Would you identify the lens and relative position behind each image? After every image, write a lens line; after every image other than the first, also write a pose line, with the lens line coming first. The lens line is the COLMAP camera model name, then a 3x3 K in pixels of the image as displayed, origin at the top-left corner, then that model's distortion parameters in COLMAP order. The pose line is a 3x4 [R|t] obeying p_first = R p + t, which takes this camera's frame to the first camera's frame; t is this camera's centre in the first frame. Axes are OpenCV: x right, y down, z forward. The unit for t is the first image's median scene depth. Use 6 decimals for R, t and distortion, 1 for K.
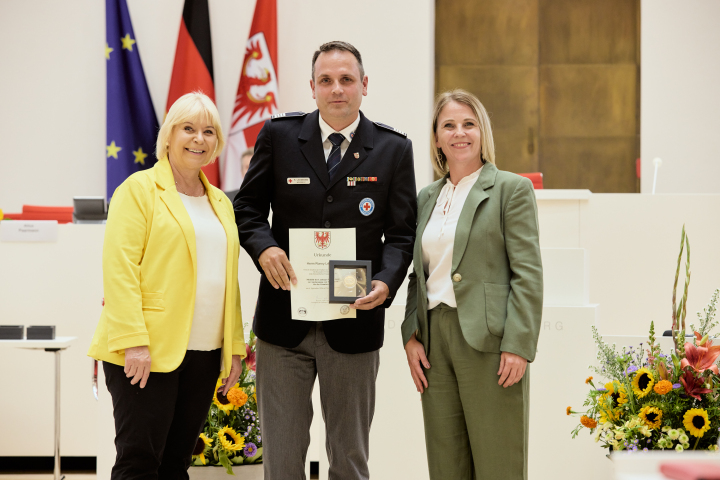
lens RADIAL K [[2303.3, 0, 372.4], [0, 2303.3, 239.6], [0, 0, 1]] dist [0.029080, 0.841567]
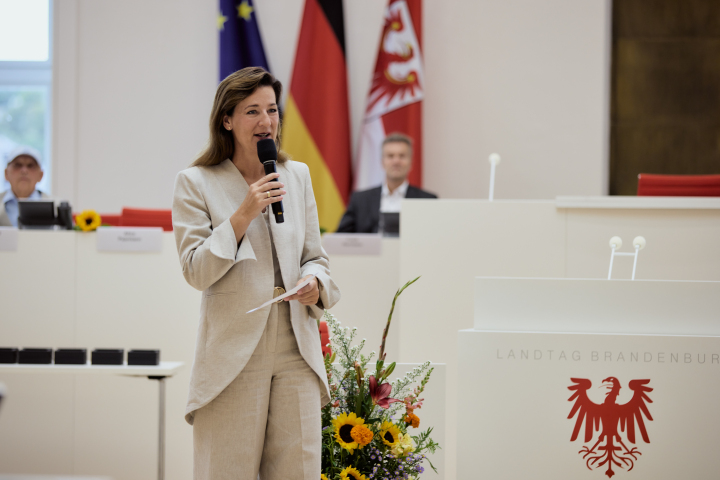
lens RADIAL K [[3073.6, 0, 357.2], [0, 3073.6, 241.0], [0, 0, 1]] dist [0.363062, 6.582045]
pose [[0.997621, 0.007651, -0.068505, 0.021579], [-0.007228, 0.999953, 0.006420, -0.015312], [0.068551, -0.005909, 0.997630, -0.204968]]
